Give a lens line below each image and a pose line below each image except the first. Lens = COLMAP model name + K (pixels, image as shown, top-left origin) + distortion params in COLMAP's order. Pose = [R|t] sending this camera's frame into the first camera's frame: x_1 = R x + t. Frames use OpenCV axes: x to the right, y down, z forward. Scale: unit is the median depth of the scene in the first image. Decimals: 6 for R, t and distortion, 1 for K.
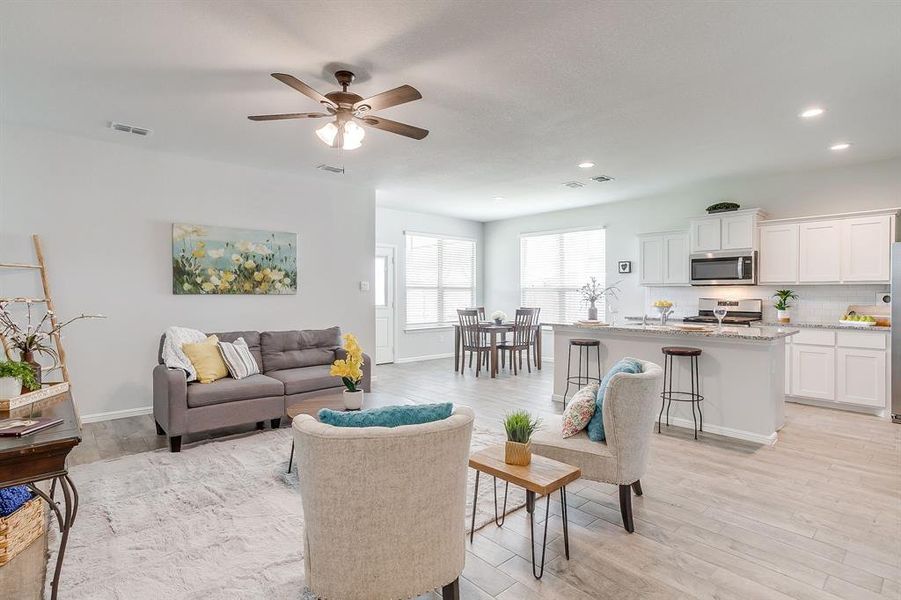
lens RADIAL K [[454.1, 0, 441.3], [0, 454.1, 296.7], [0, 0, 1]] dist [-0.026856, 0.012316]
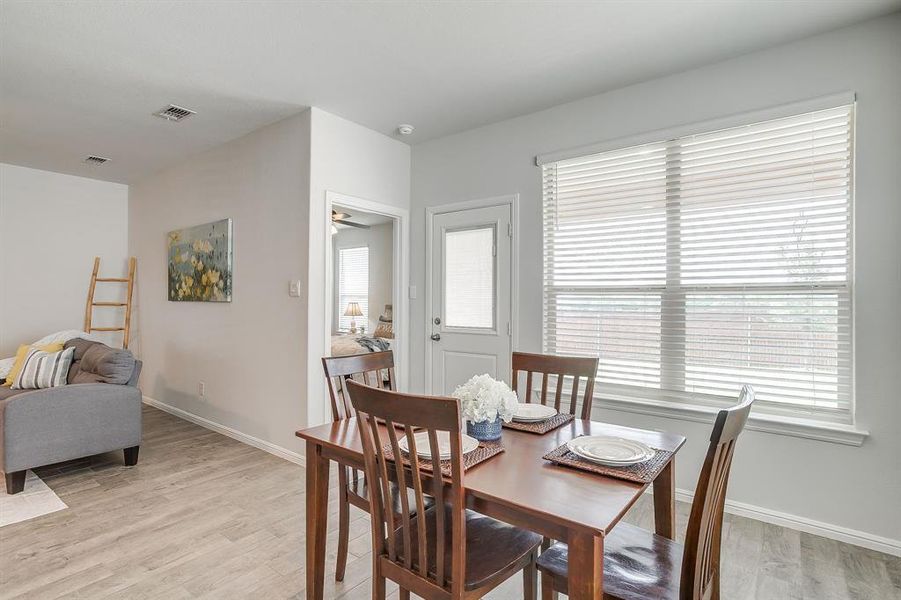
lens RADIAL K [[454.1, 0, 450.9], [0, 454.1, 298.3], [0, 0, 1]] dist [-0.026856, 0.012316]
pose [[0.191191, -0.003792, -0.981545, 0.470281], [-0.014912, 0.999866, -0.006767, -0.012039], [0.981439, 0.015931, 0.191109, 1.239603]]
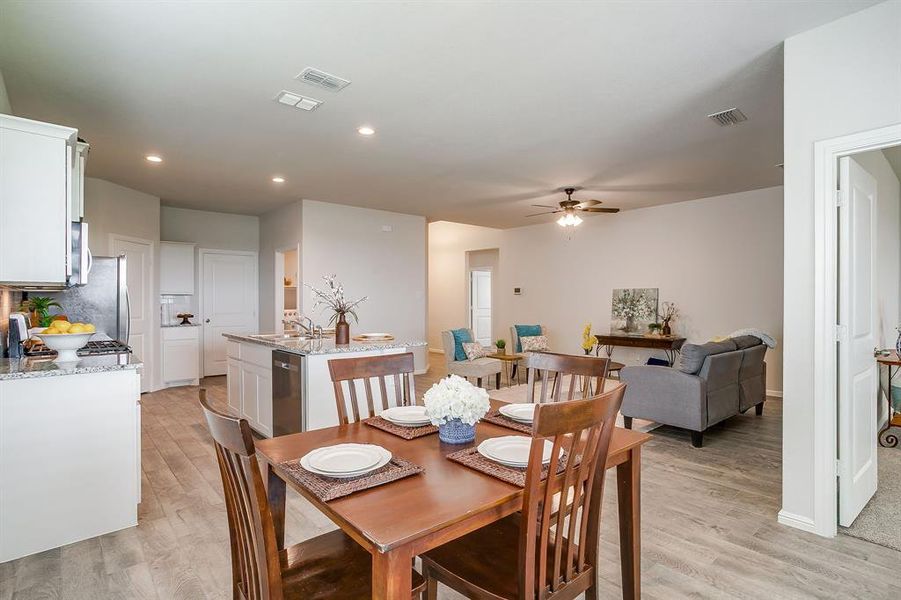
lens RADIAL K [[454.1, 0, 440.8], [0, 454.1, 300.4], [0, 0, 1]] dist [-0.026856, 0.012316]
pose [[-0.999827, 0.000705, 0.018576, 0.172688], [0.000904, 0.999943, 0.010682, -0.015924], [-0.018568, 0.010697, -0.999770, 1.626730]]
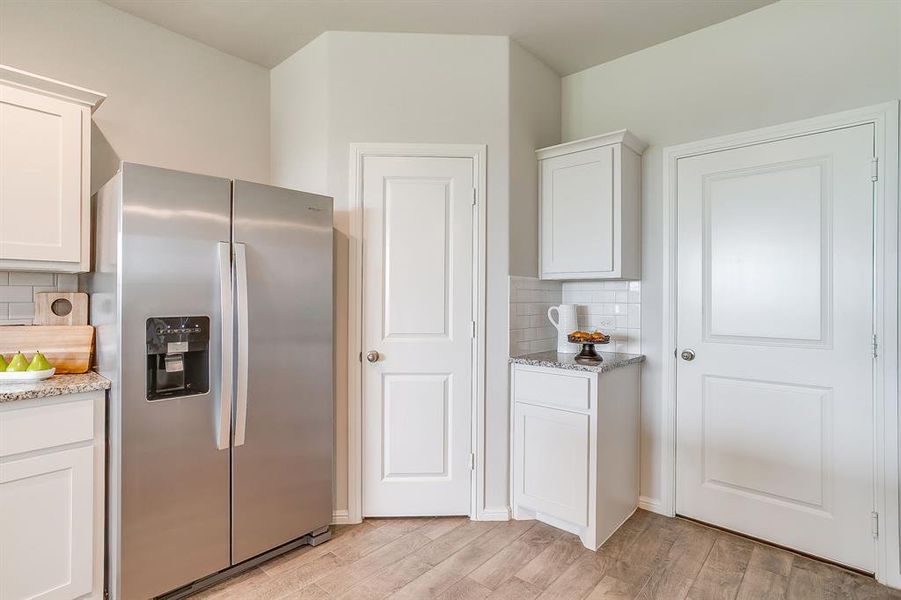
lens RADIAL K [[454.1, 0, 446.3], [0, 454.1, 293.3], [0, 0, 1]] dist [-0.026856, 0.012316]
pose [[-0.120401, 0.003774, 0.992718, 0.467428], [0.005384, 0.999981, -0.003148, -0.003800], [-0.992711, 0.004966, -0.120419, 0.608464]]
